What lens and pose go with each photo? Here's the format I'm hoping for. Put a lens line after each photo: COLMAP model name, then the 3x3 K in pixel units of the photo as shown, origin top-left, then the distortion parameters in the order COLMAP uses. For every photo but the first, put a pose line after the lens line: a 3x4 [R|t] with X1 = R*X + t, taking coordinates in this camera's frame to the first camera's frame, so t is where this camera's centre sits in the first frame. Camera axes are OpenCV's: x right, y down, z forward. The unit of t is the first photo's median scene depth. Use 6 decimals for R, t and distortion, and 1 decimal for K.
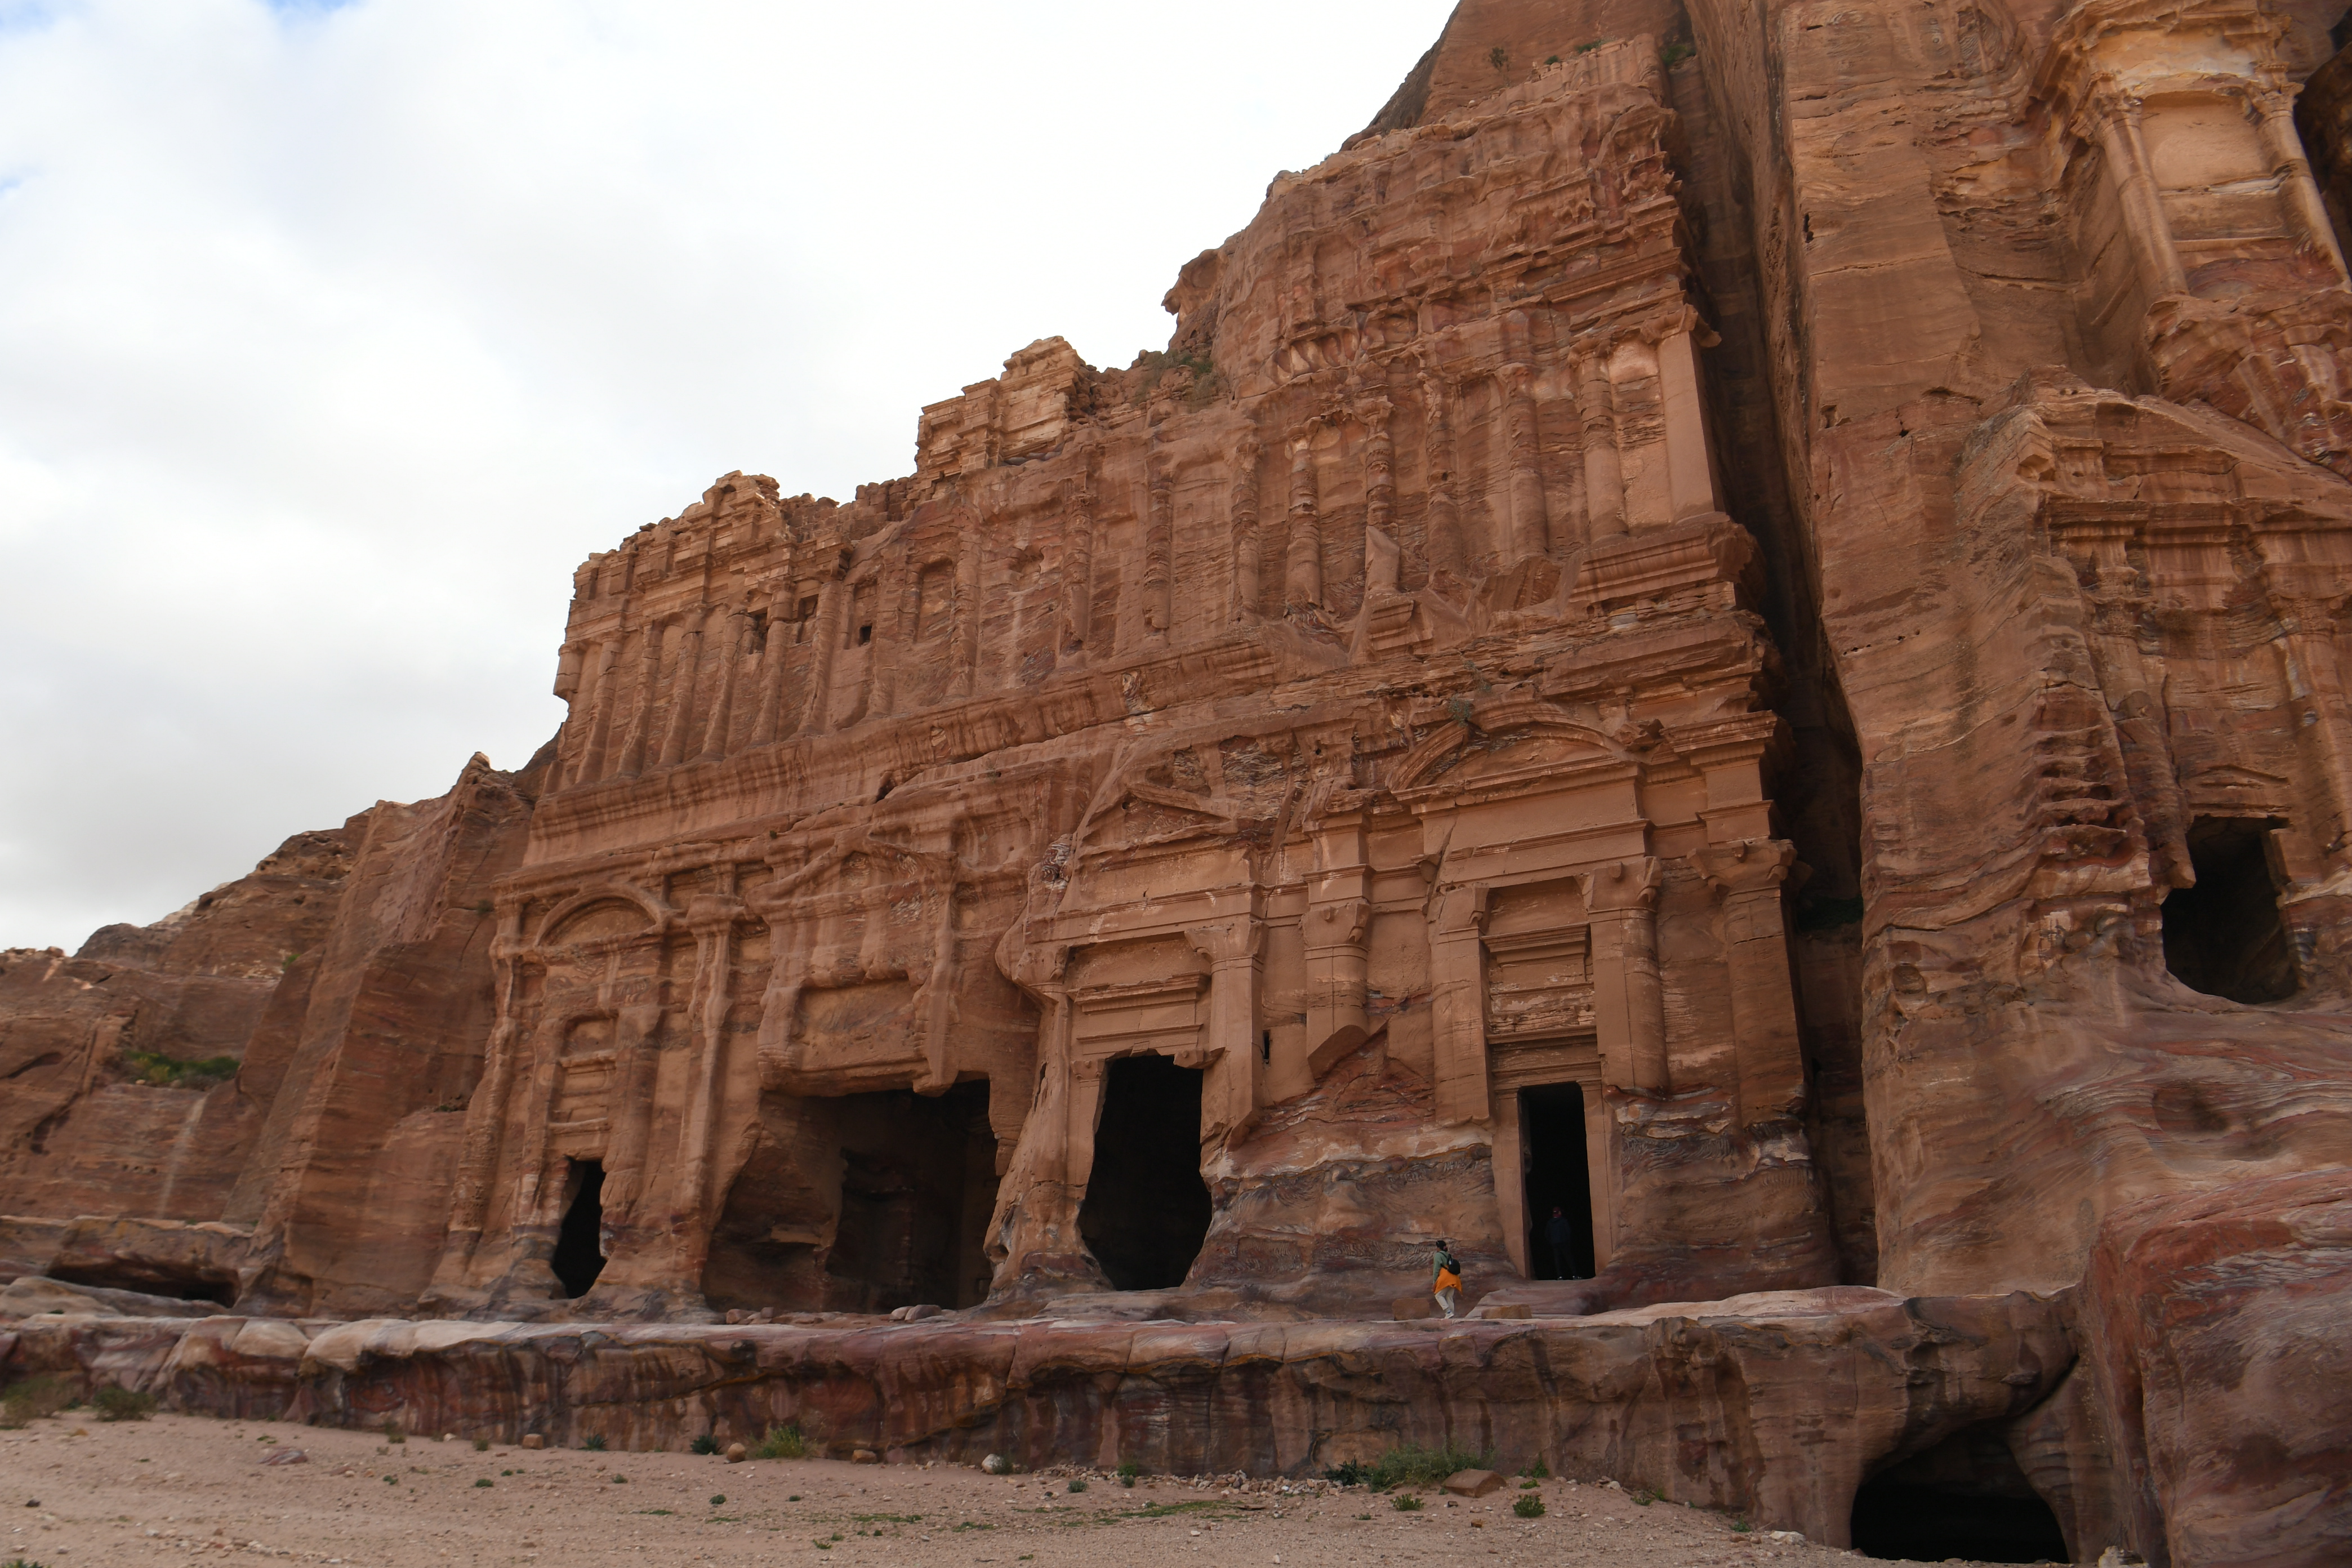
lens RADIAL K [[1615.1, 0, 1134.8], [0, 1615.1, 809.1], [0, 0, 1]] dist [-0.072156, 0.020100]
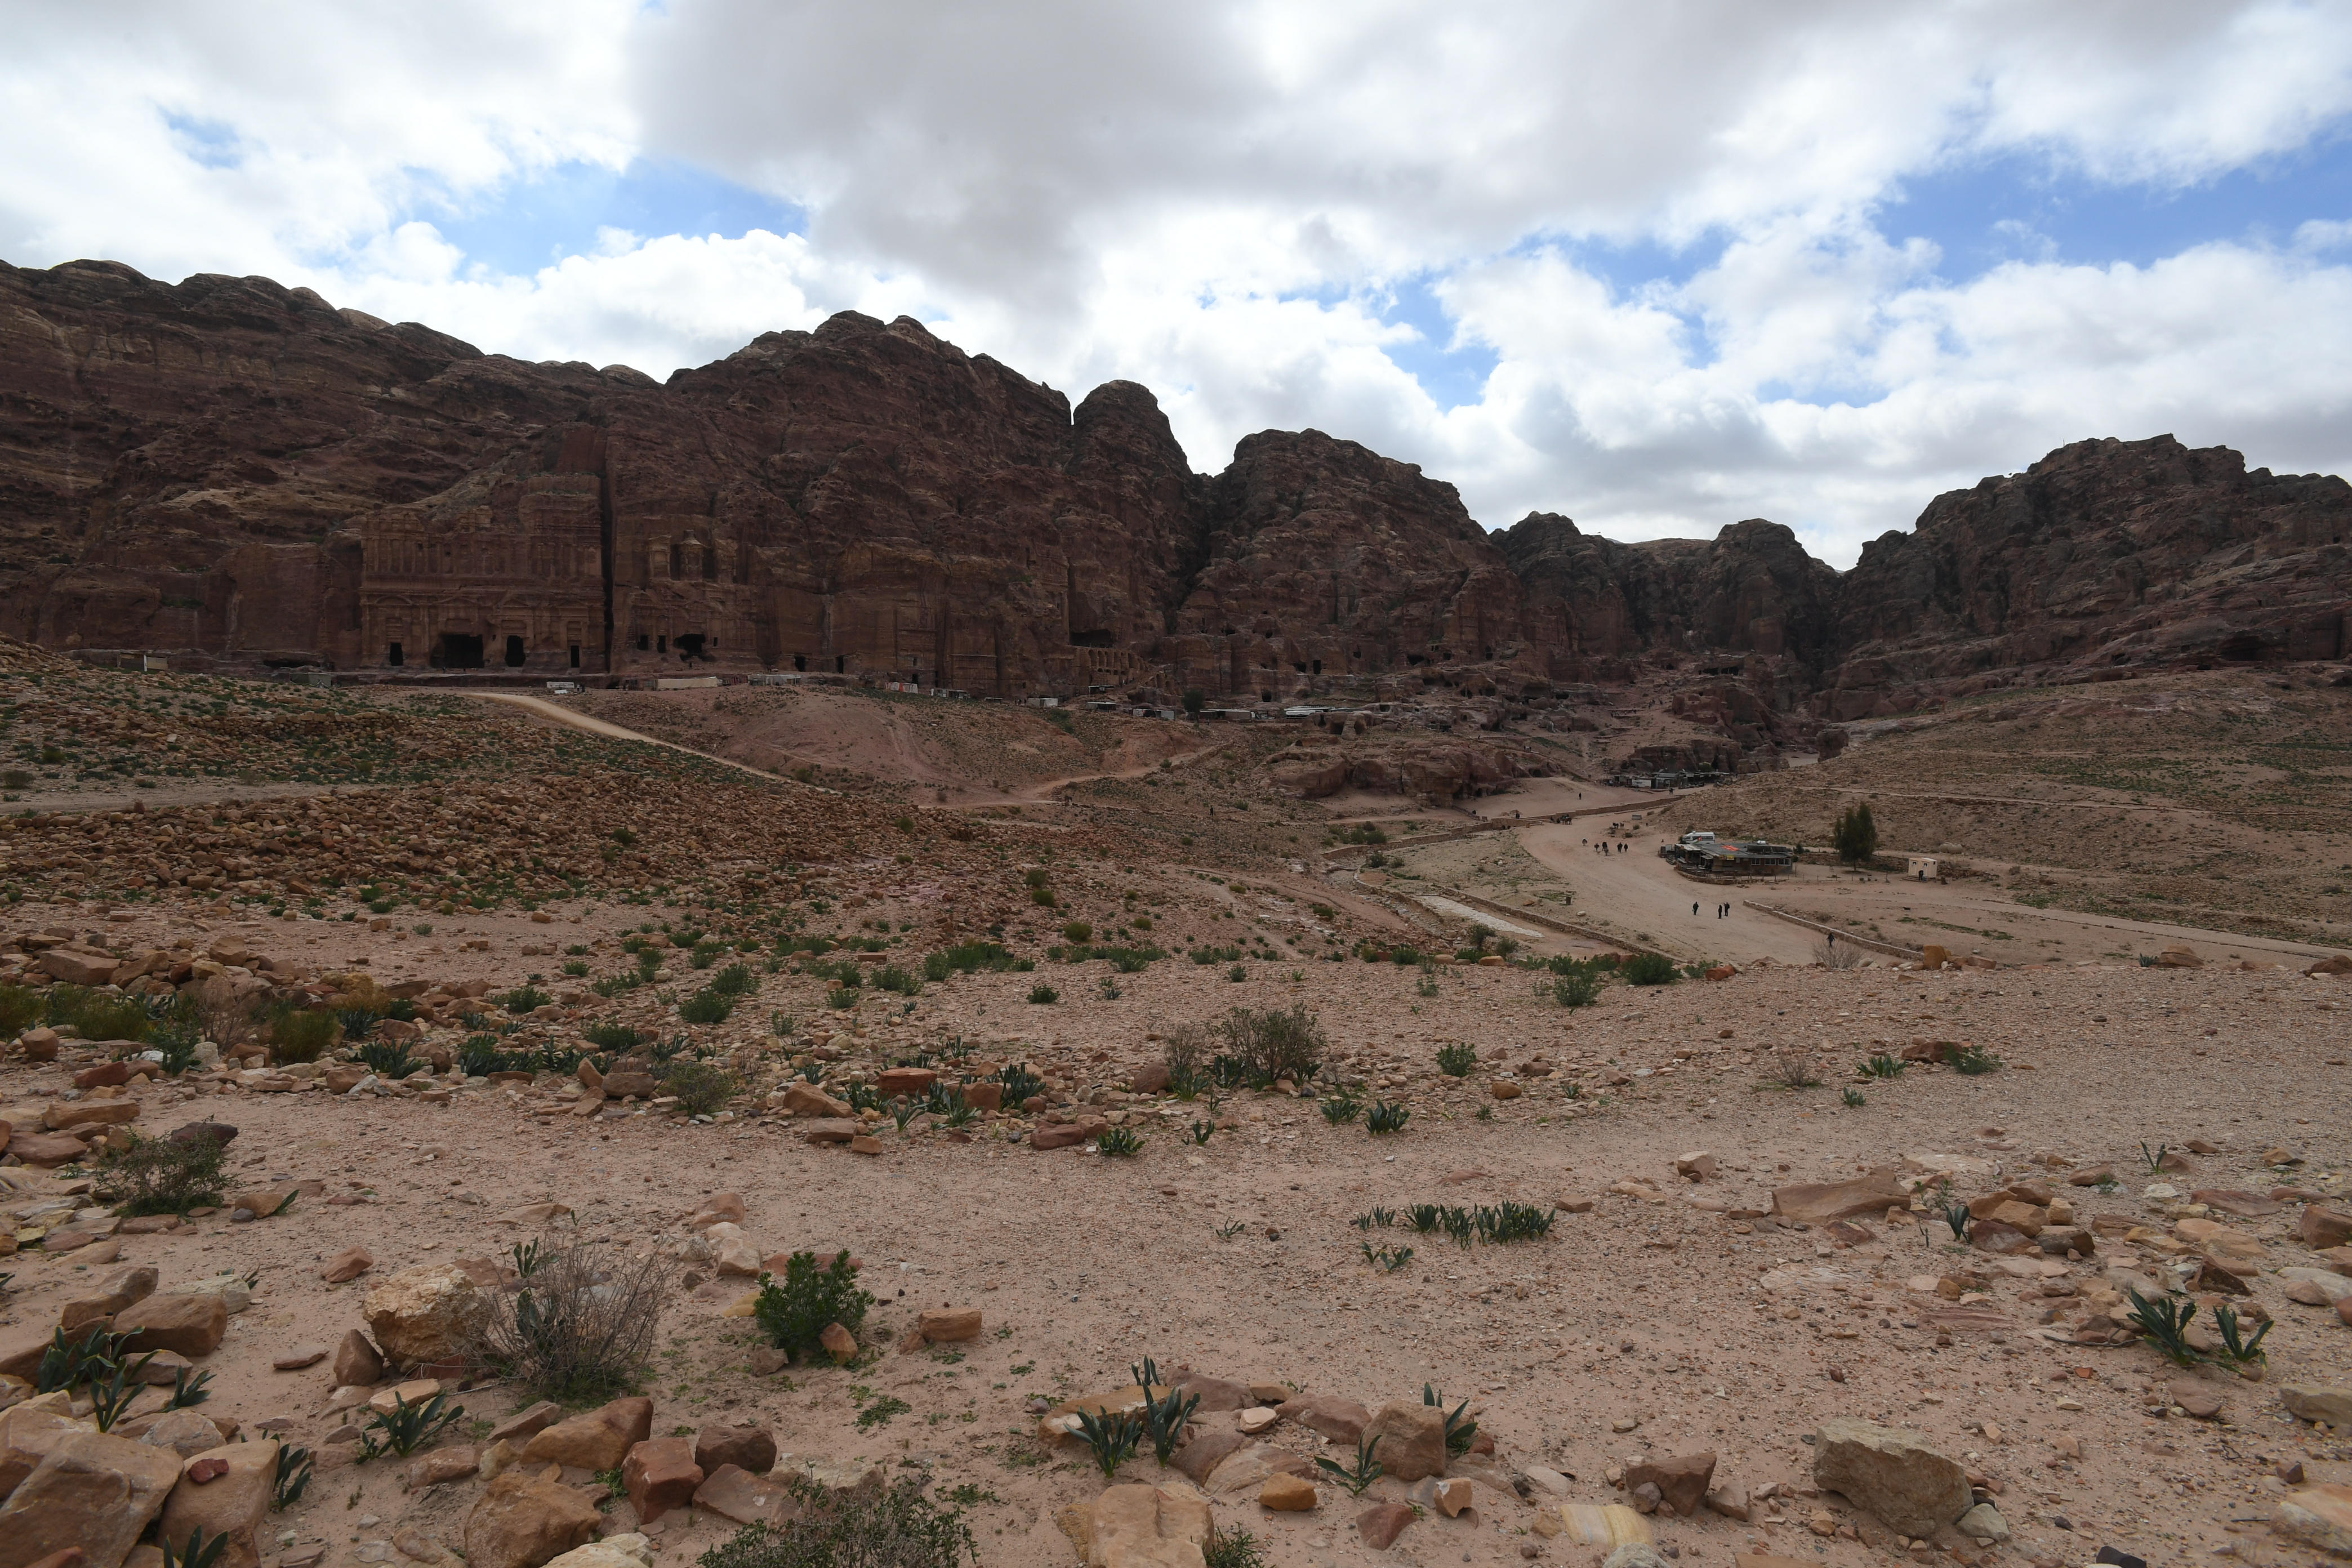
lens RADIAL K [[1146.3, 0, 1176.0], [0, 1146.3, 784.0], [0, 0, 1]] dist [-0.077493, 0.036136]
pose [[0.643048, -0.076885, 0.761957, -1.861072], [-0.270590, 0.907961, 0.319979, -1.570858], [-0.716429, -0.411940, 0.563058, -4.027956]]
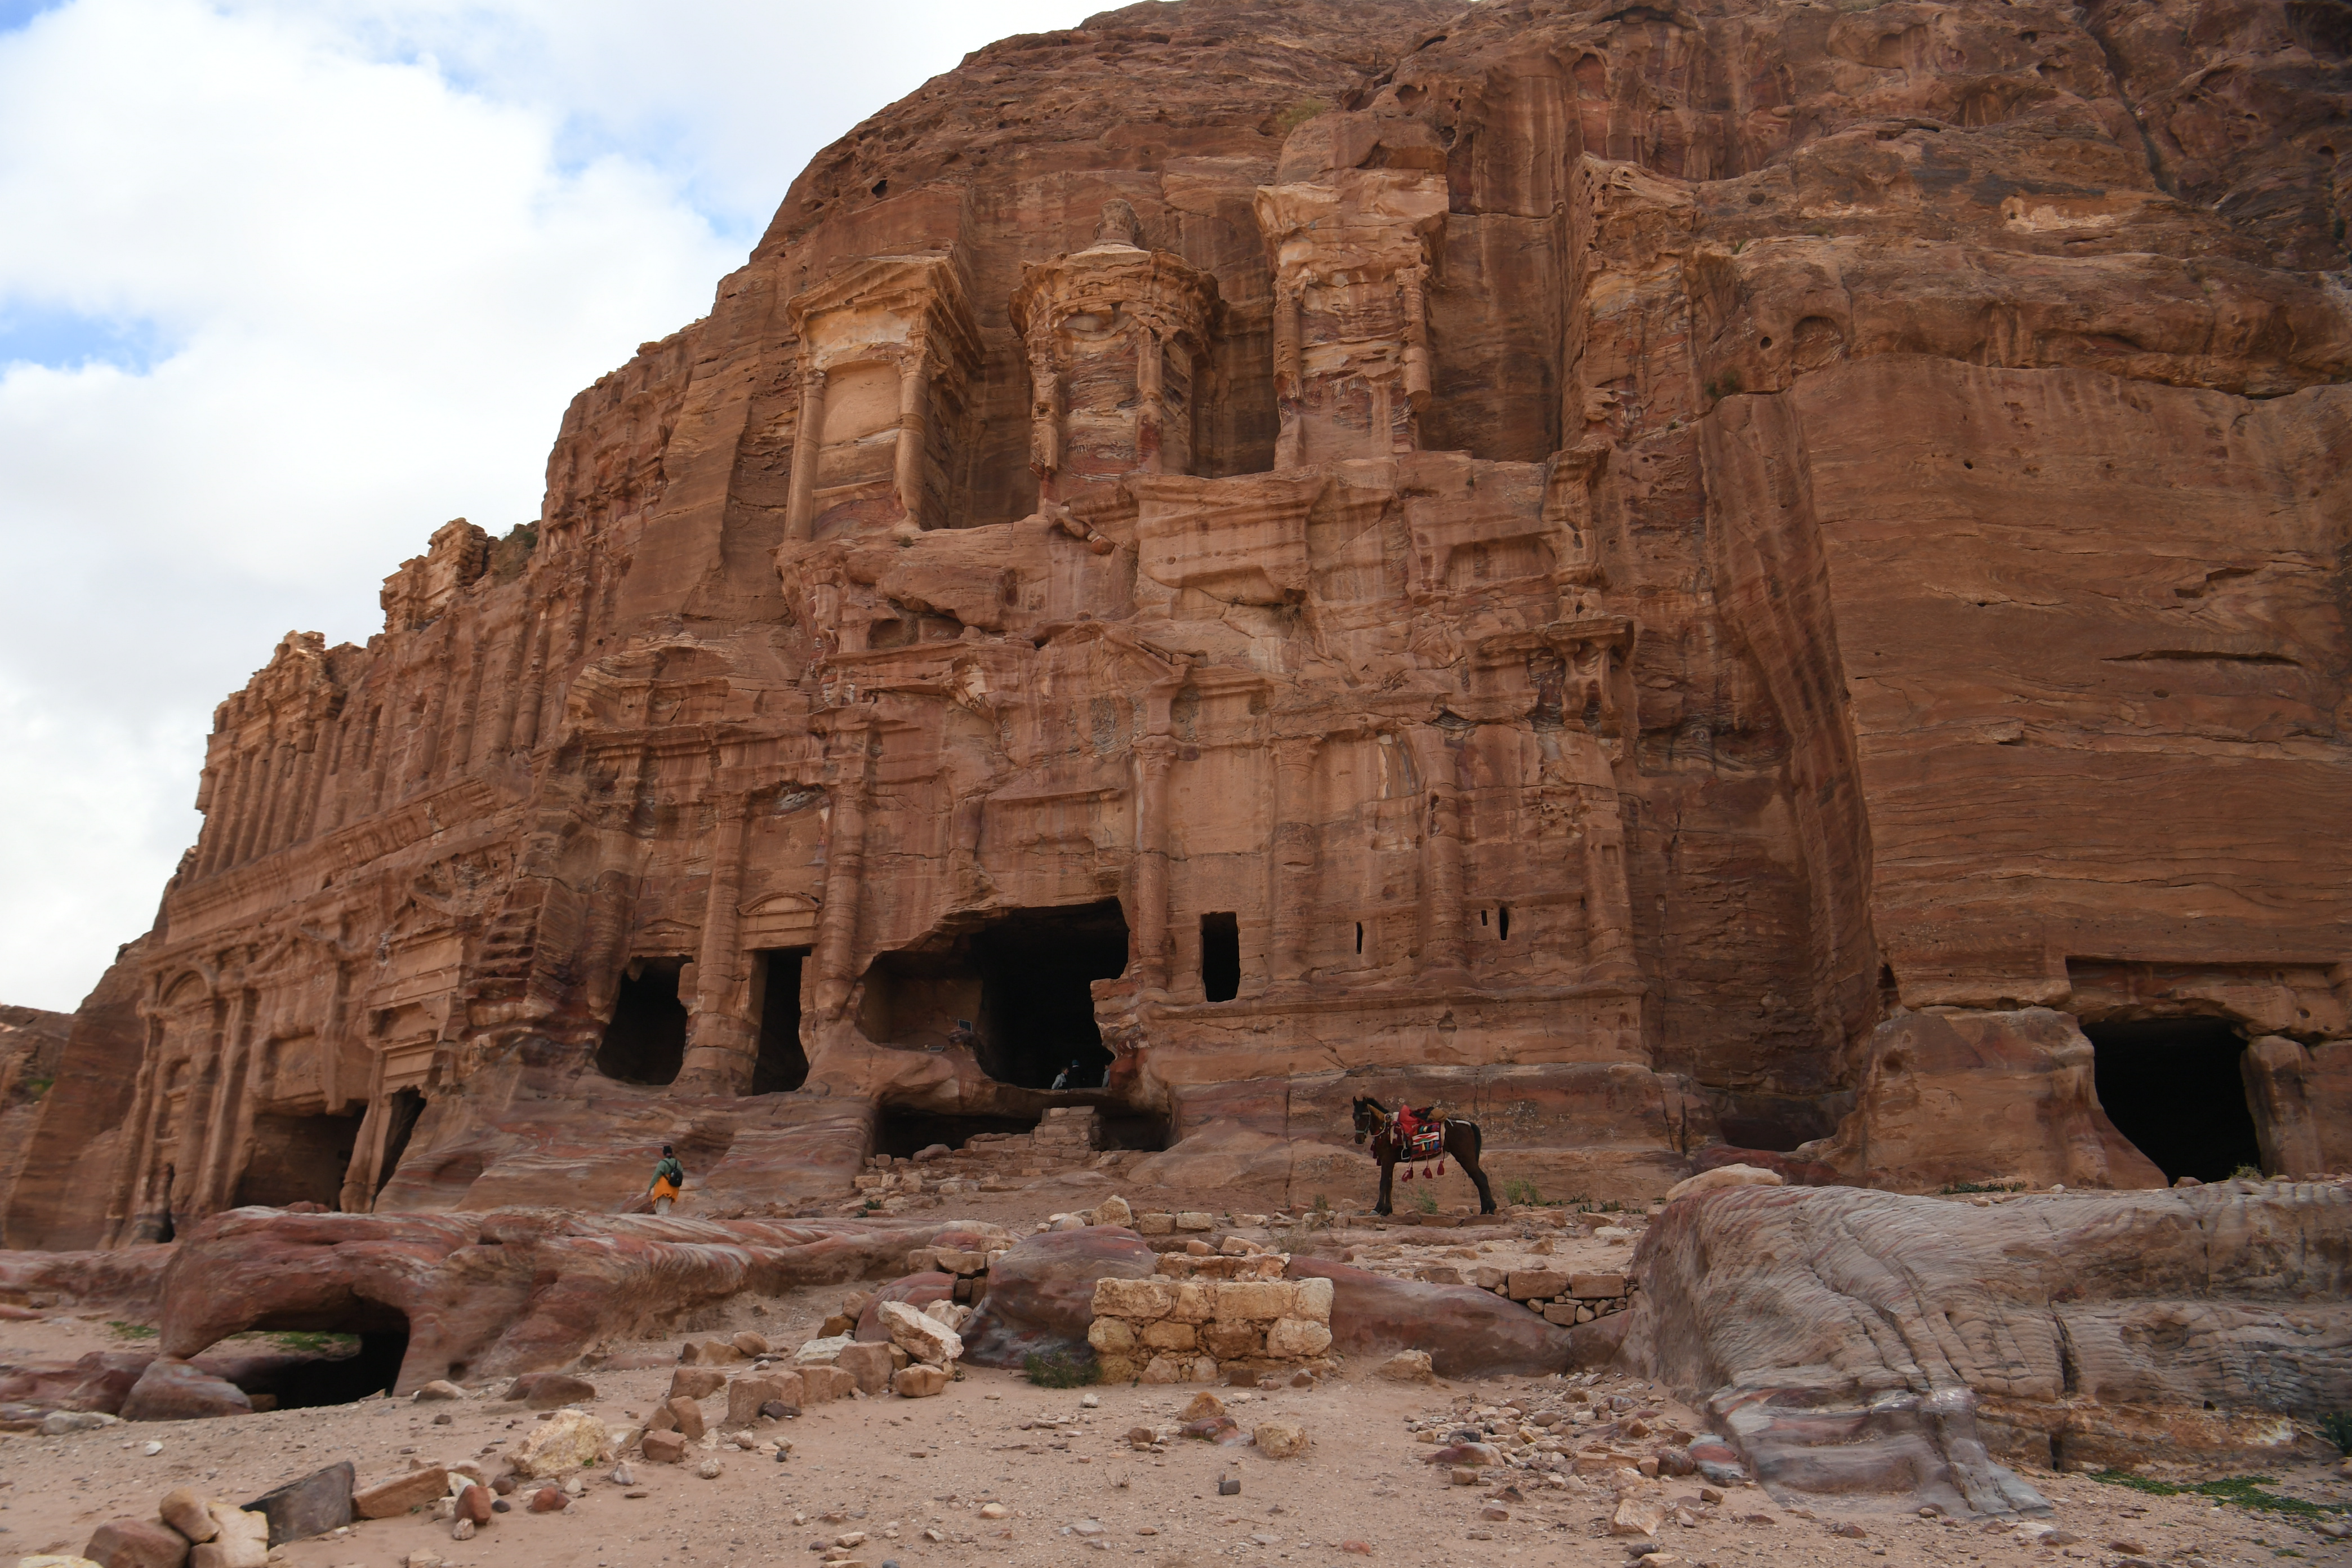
lens RADIAL K [[1615.1, 0, 1134.8], [0, 1615.1, 809.1], [0, 0, 1]] dist [-0.072156, 0.020100]
pose [[0.987172, -0.068274, -0.144324, 0.766508], [0.075156, 0.996254, 0.042778, -0.090825], [0.140863, -0.053076, 0.988605, -0.225828]]
